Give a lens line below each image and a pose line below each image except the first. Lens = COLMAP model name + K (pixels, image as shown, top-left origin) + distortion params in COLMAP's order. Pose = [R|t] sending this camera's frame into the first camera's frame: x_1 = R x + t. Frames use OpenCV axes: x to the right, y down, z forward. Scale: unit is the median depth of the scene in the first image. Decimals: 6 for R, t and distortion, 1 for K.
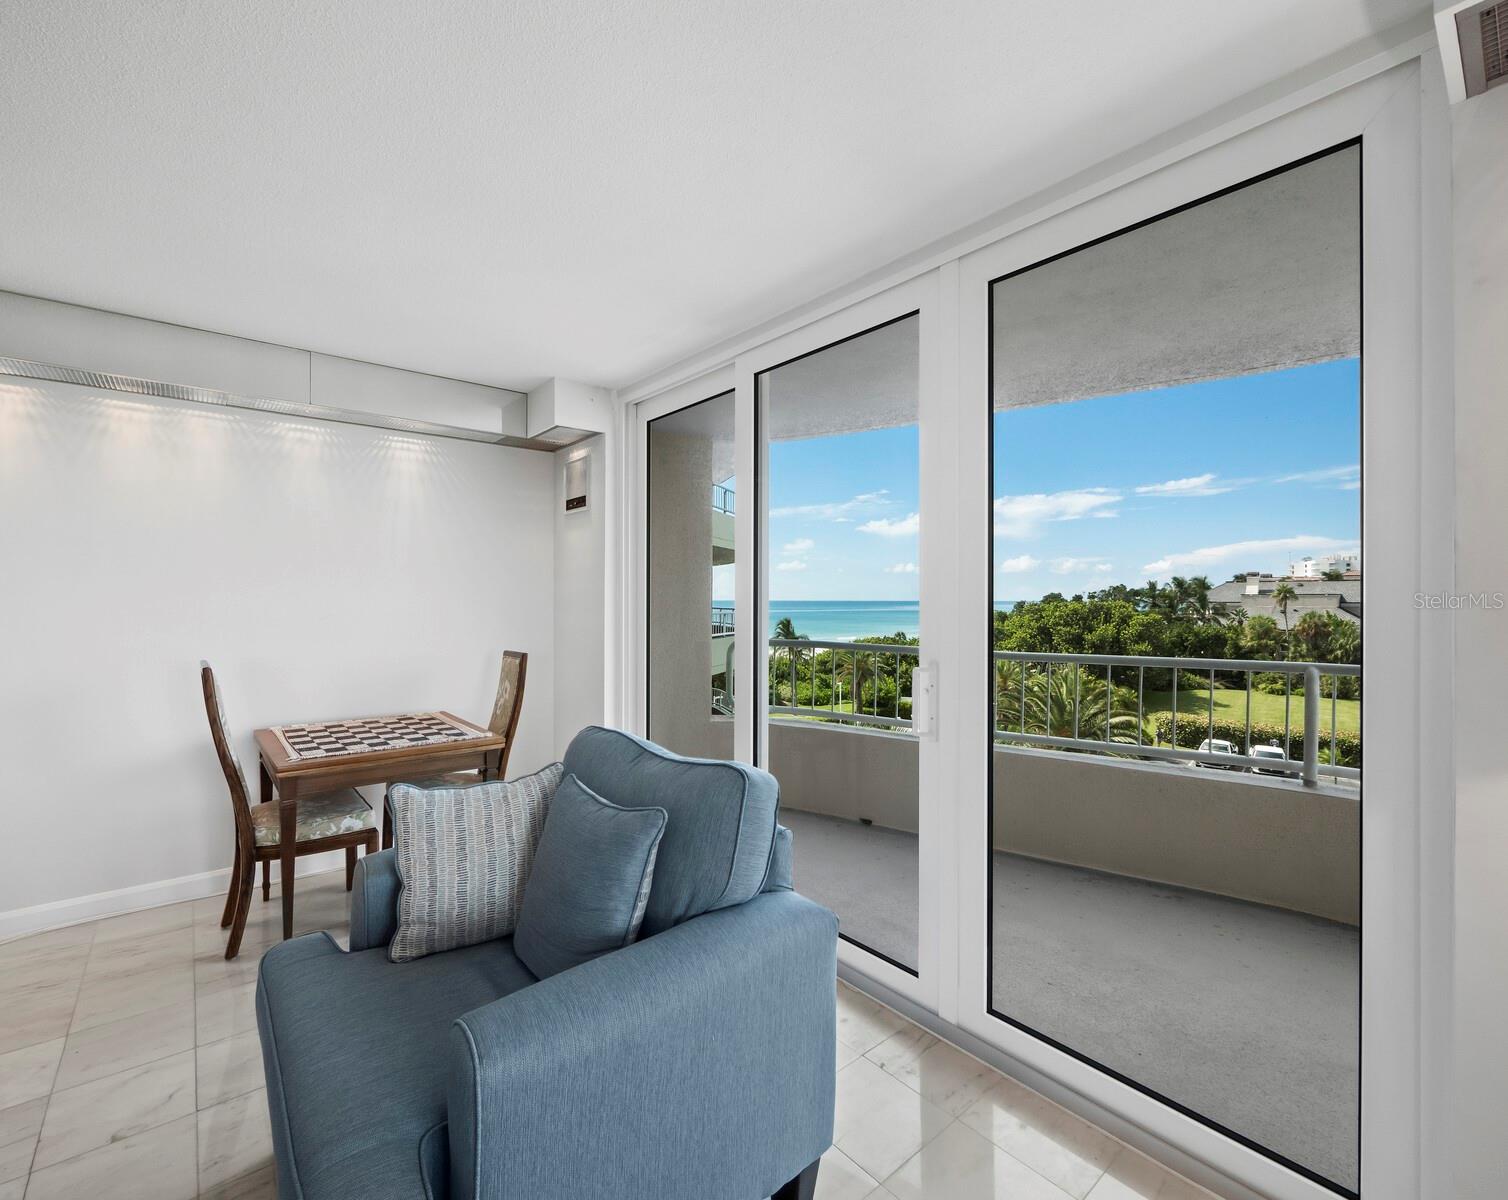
lens RADIAL K [[621.3, 0, 704.1], [0, 621.3, 626.2], [0, 0, 1]] dist [-0.002932, -0.000164]
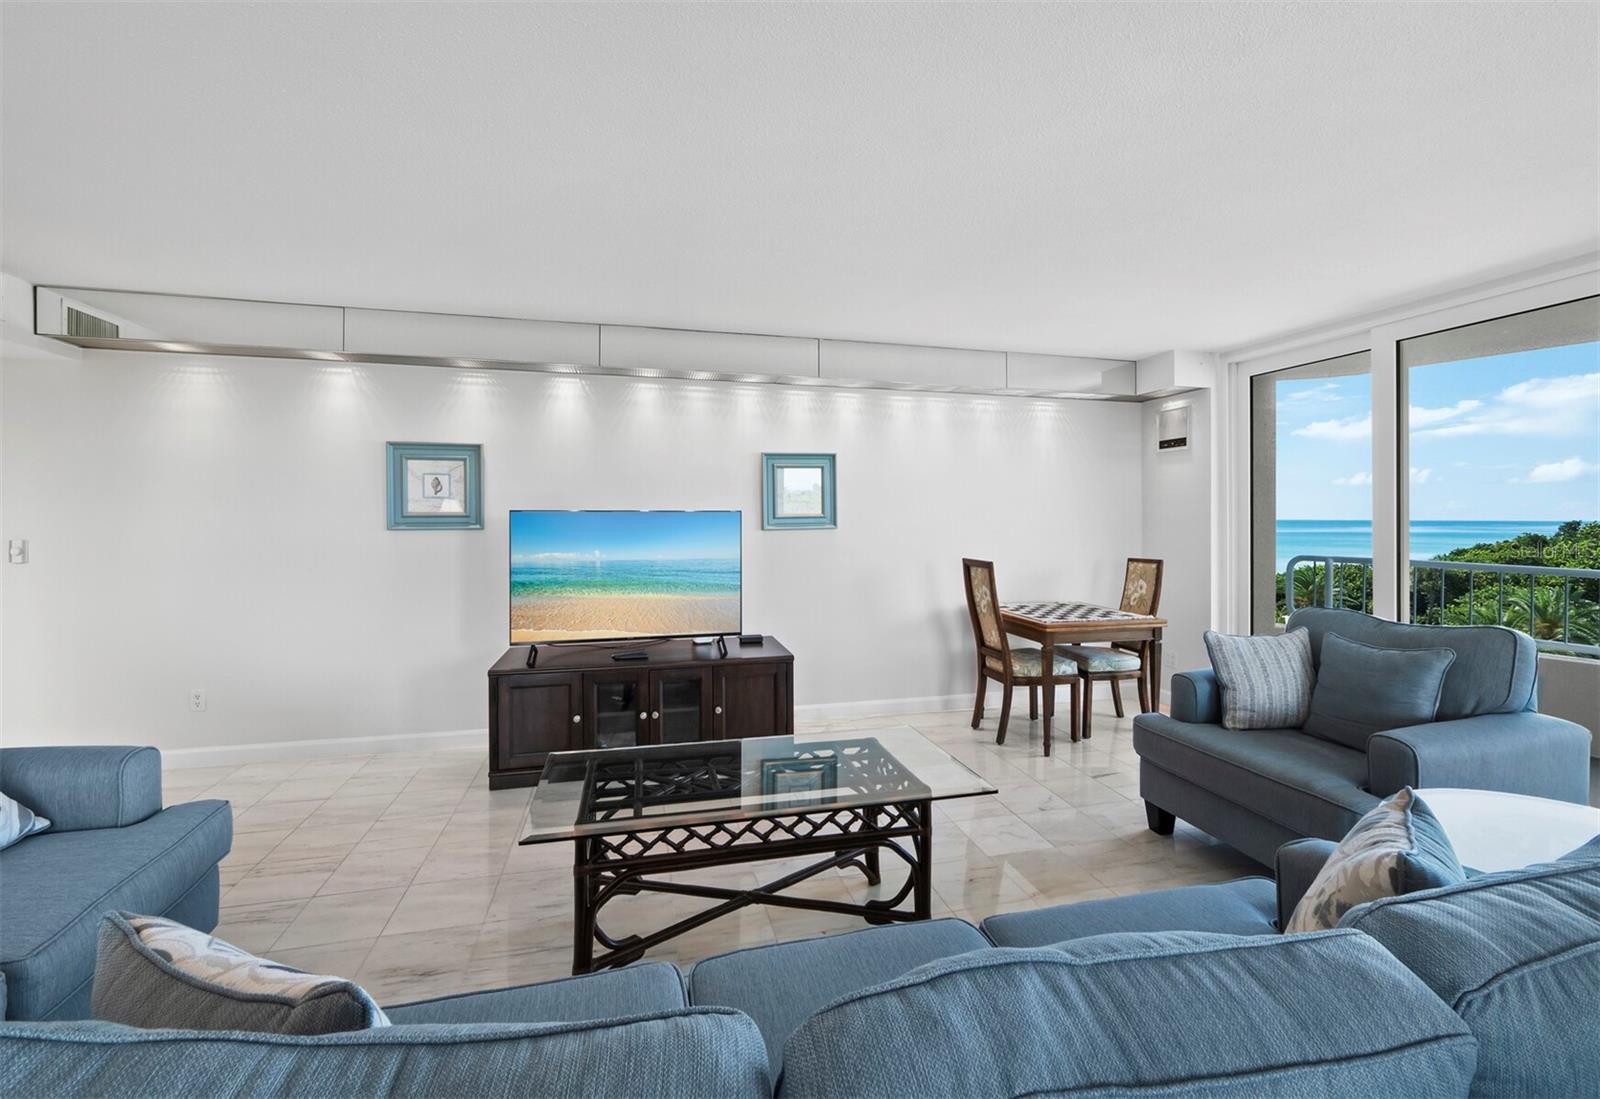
lens RADIAL K [[652.4, 0, 804.7], [0, 652.4, 528.9], [0, 0, 1]] dist [0.001250, 0.000049]
pose [[0.929461, 0.007786, -0.368837, -0.436601], [-0.017377, 0.999592, -0.022687, 0.019939], [0.368510, 0.027496, 0.929217, -0.534312]]
